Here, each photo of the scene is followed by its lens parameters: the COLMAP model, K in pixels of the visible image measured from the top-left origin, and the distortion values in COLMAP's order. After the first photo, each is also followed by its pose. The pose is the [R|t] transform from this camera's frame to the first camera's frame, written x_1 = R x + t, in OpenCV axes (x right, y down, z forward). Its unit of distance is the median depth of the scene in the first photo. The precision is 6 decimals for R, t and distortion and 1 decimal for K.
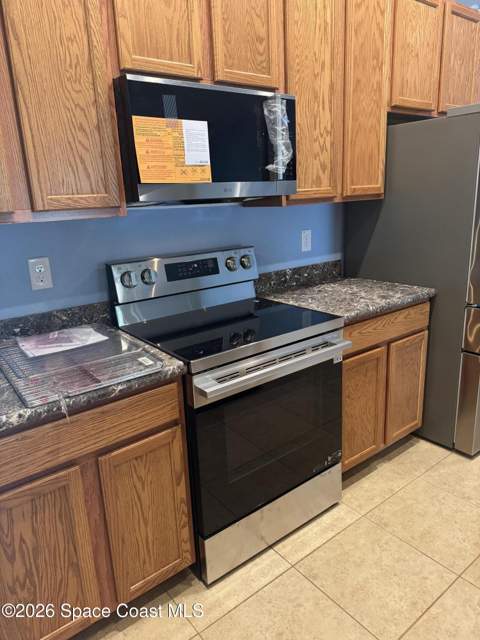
lens RADIAL K [[447.0, 0, 240.0], [0, 447.0, 320.0], [0, 0, 1]] dist [-0.044743, 0.000070]
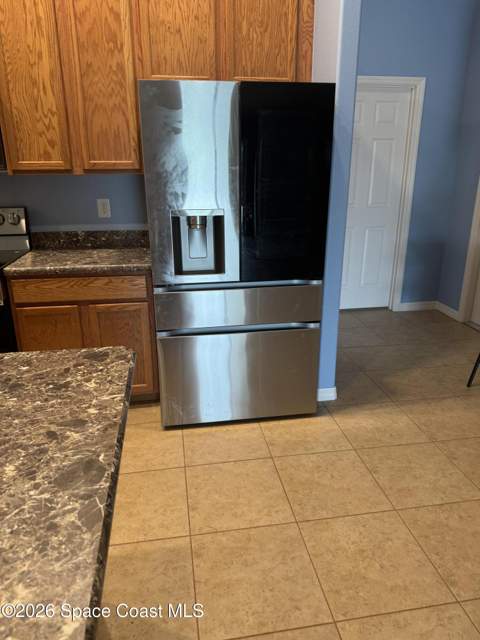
lens RADIAL K [[473.8, 0, 240.3], [0, 473.8, 300.0], [0, 0, 1]] dist [-0.000337, 0.002385]
pose [[0.881318, 0.177393, -0.437962, 1.184930], [-0.169213, 0.983872, 0.058000, -0.091899], [0.441187, 0.022992, 0.897121, 0.107345]]
